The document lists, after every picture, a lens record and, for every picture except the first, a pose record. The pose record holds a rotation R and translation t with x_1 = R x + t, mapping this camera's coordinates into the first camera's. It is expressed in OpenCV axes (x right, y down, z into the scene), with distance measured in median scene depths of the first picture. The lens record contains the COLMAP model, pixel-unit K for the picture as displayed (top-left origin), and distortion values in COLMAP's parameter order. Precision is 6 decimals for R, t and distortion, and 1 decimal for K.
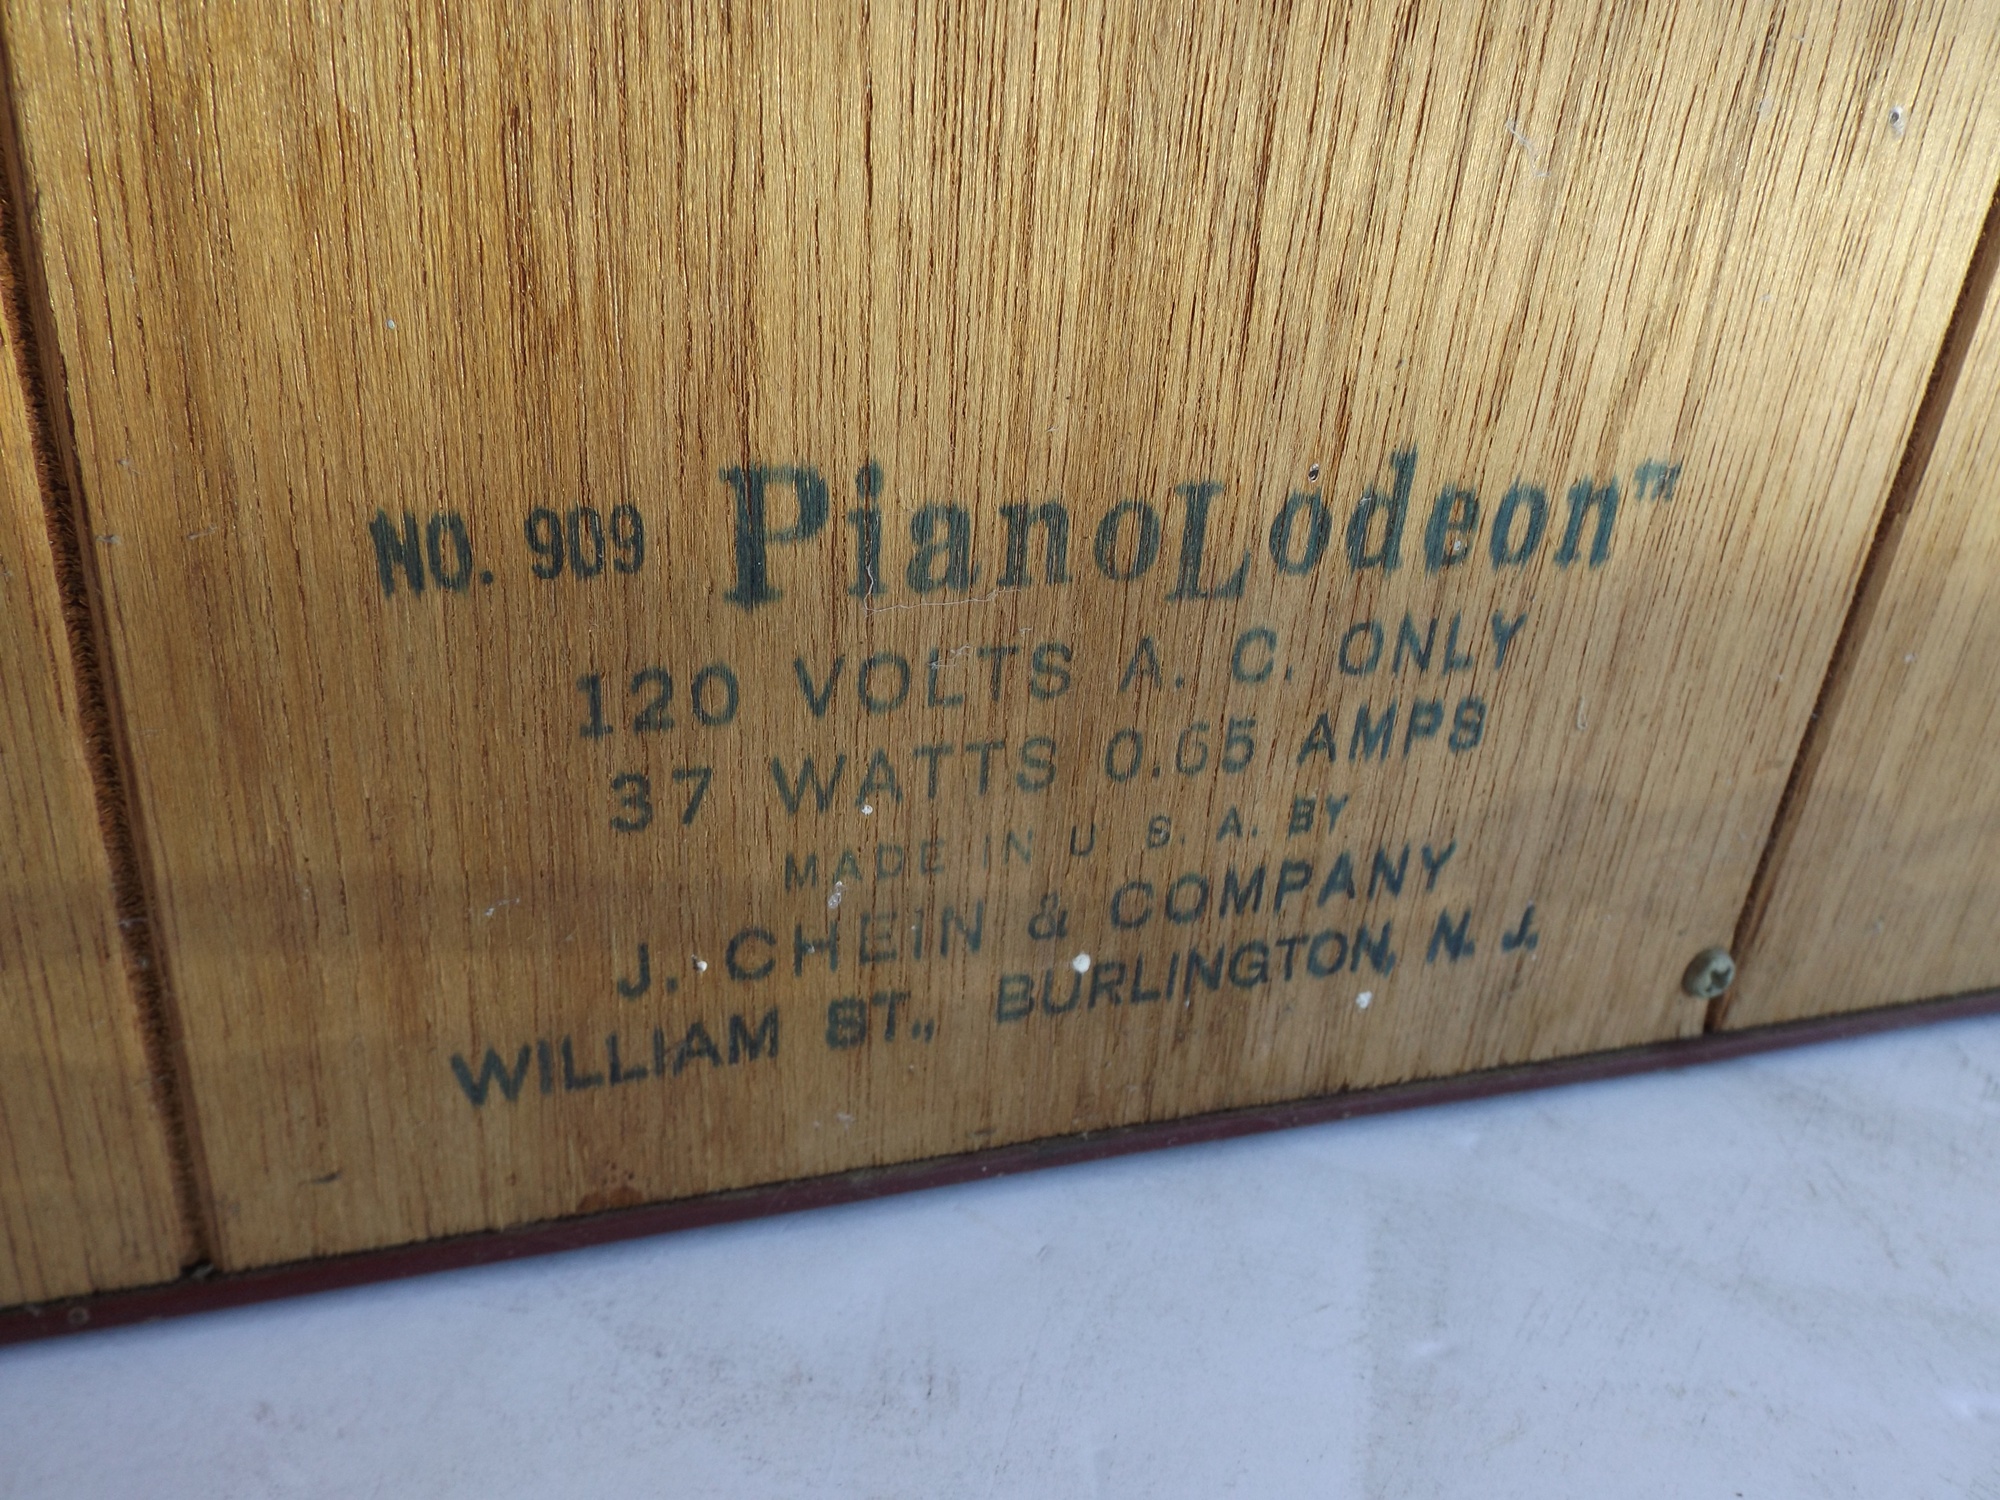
lens RADIAL K [[1427.3, 0, 1001.1], [0, 1427.3, 739.3], [0, 0, 1]] dist [0.012664, -0.008584]
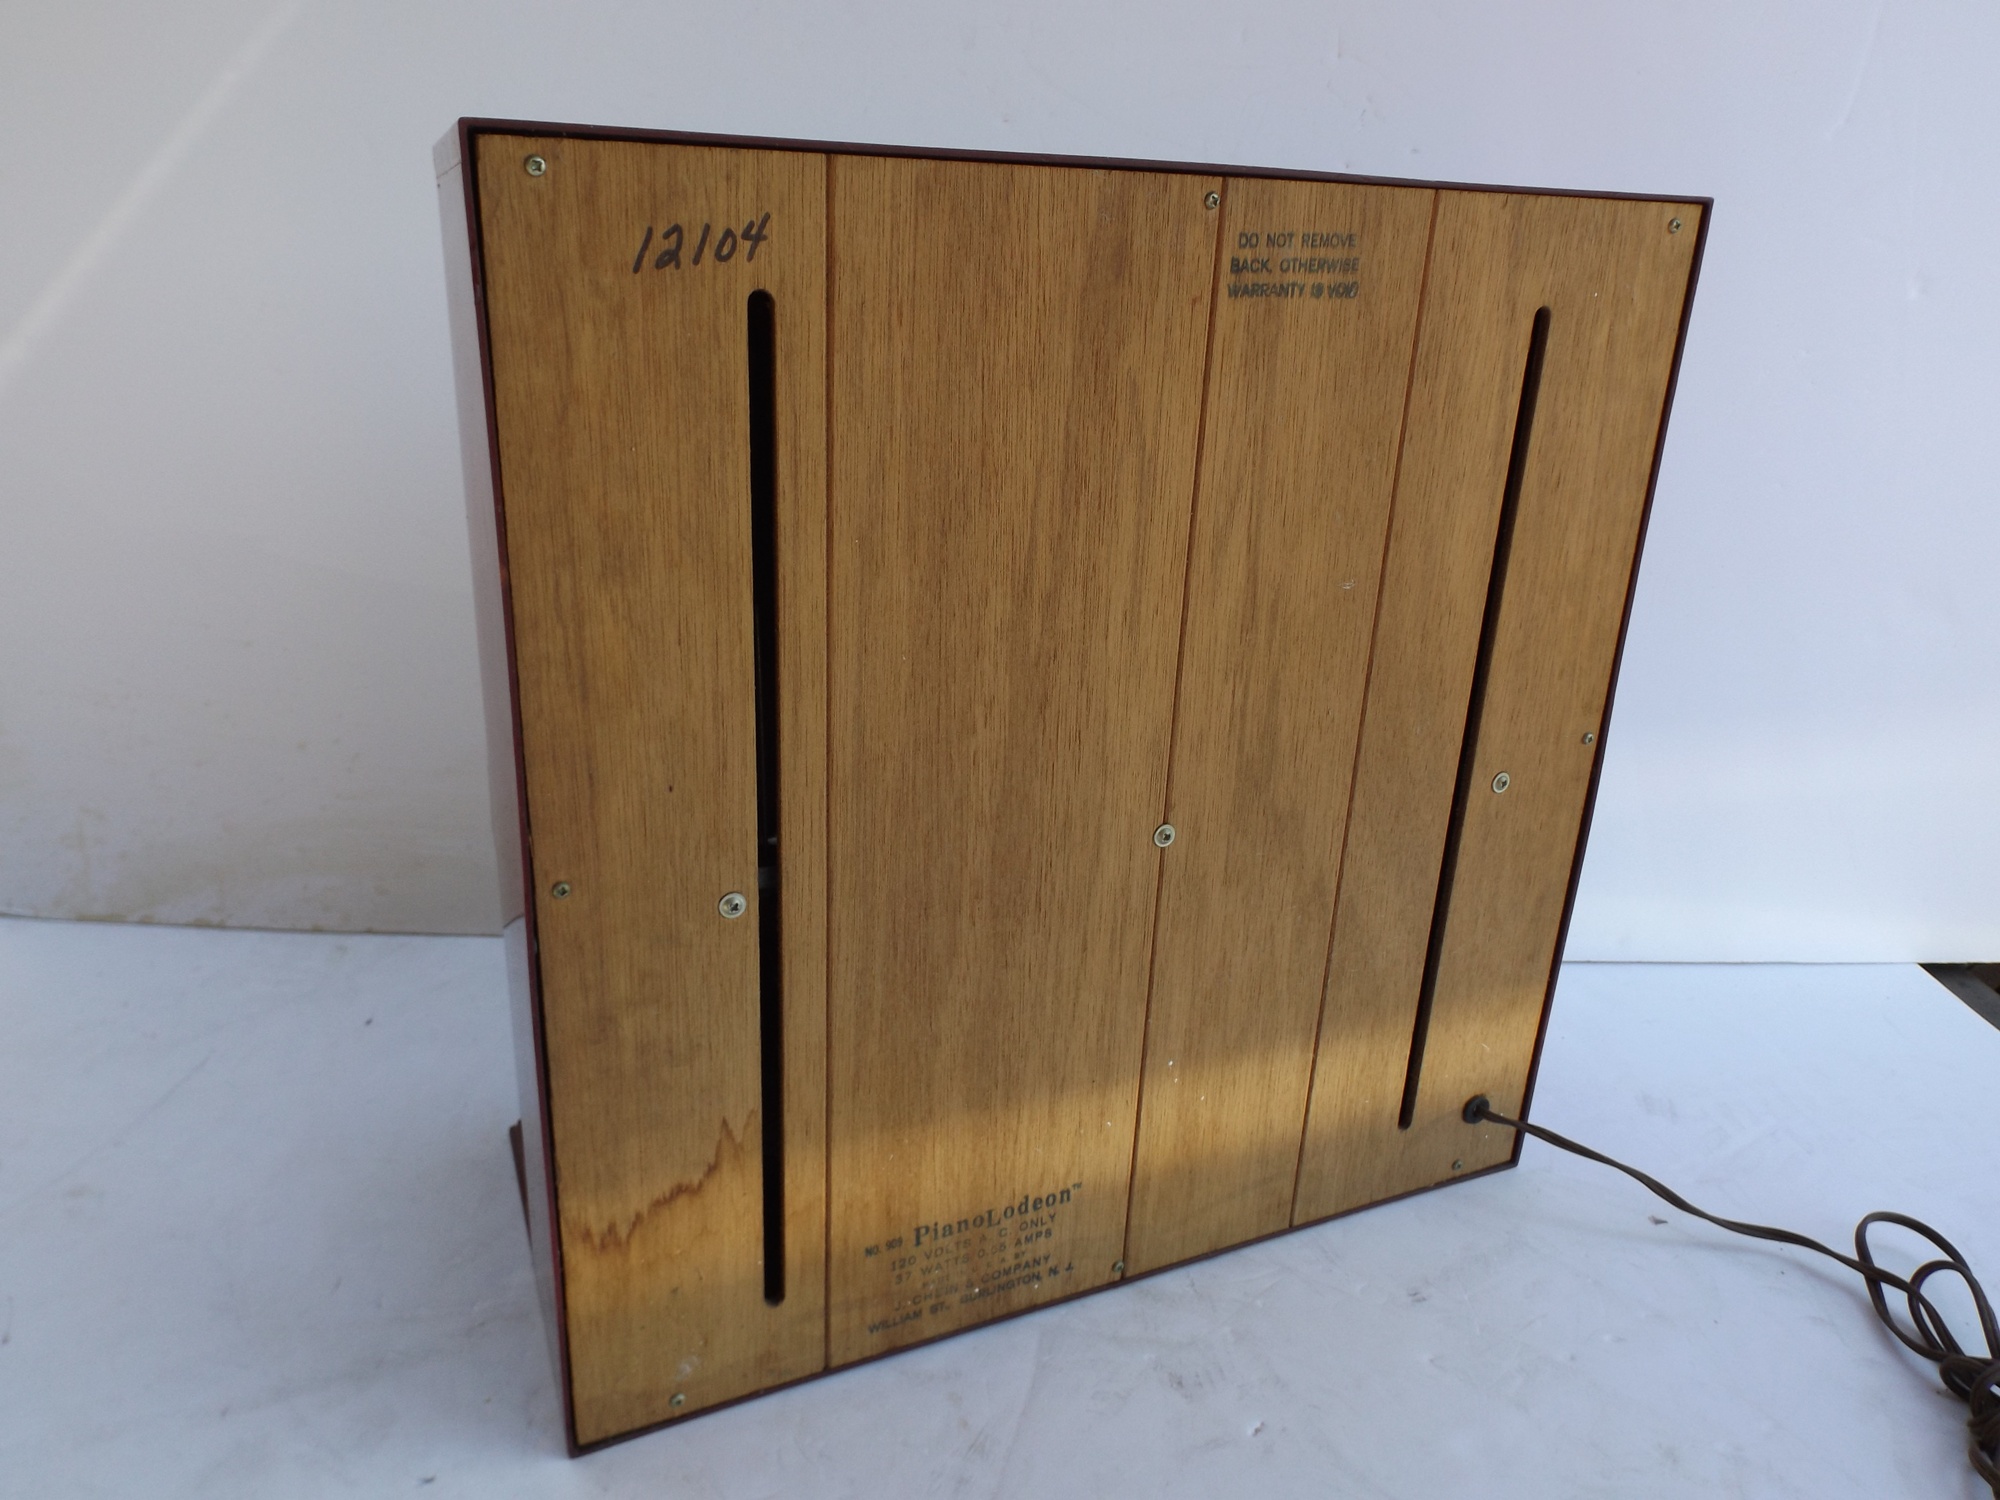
lens RADIAL K [[1427.3, 0, 998.9], [0, 1427.3, 765.3], [0, 0, 1]] dist [0.012664, -0.008584]
pose [[0.992794, -0.080413, 0.088850, -0.176395], [0.084522, 0.995472, -0.043485, -1.556855], [-0.084951, 0.050681, 0.995095, -4.402052]]
